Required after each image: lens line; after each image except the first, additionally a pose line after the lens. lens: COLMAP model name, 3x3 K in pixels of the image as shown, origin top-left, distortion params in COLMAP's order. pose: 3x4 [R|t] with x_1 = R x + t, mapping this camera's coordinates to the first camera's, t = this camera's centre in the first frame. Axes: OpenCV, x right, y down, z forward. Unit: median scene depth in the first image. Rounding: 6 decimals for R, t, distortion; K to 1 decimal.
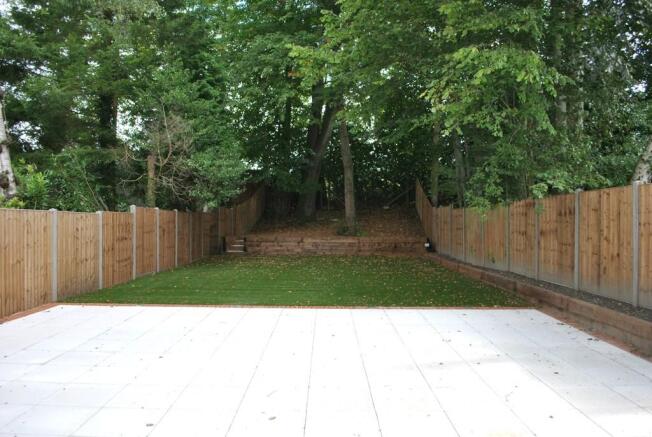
lens RADIAL K [[522.1, 0, 326.8], [0, 522.1, 218.9], [0, 0, 1]] dist [-0.064759, 0.005454]
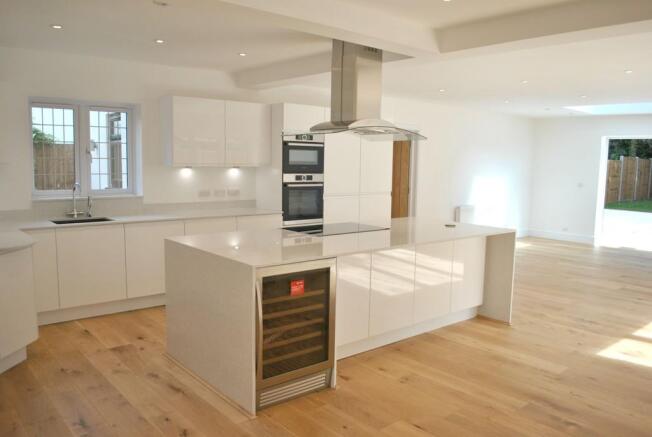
lens RADIAL K [[522.1, 0, 325.0], [0, 522.1, 218.3], [0, 0, 1]] dist [-0.064759, 0.005454]
pose [[0.654103, 0.094803, -0.750441, 0.167168], [-0.013912, 0.993455, 0.113376, -0.000522], [0.756278, -0.063719, 0.651140, -0.536770]]
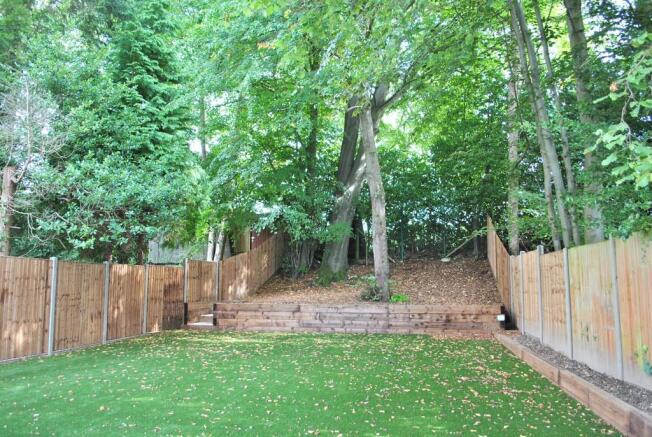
lens RADIAL K [[522.1, 0, 324.3], [0, 522.1, 220.5], [0, 0, 1]] dist [-0.064759, 0.005454]
pose [[0.986456, -0.020661, -0.162717, 0.109048], [0.002251, 0.993646, -0.112525, 0.006448], [0.164008, 0.110634, 0.980235, 0.444735]]
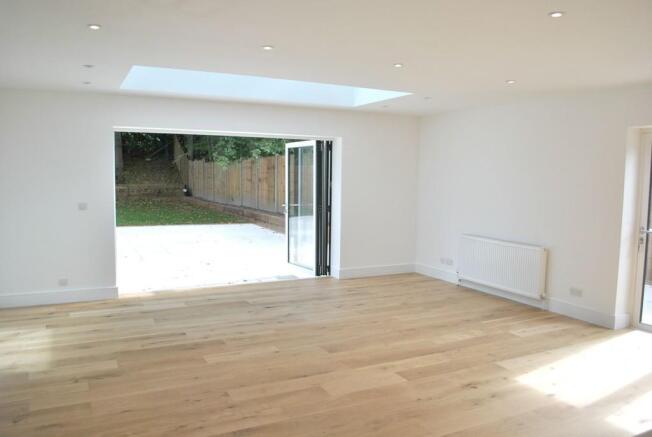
lens RADIAL K [[522.1, 0, 325.3], [0, 522.1, 220.9], [0, 0, 1]] dist [-0.064759, 0.005454]
pose [[0.895845, -0.029264, 0.443402, -0.076218], [-0.014623, 0.995347, 0.095237, -0.001924], [-0.444126, -0.091801, 0.891249, -0.338552]]
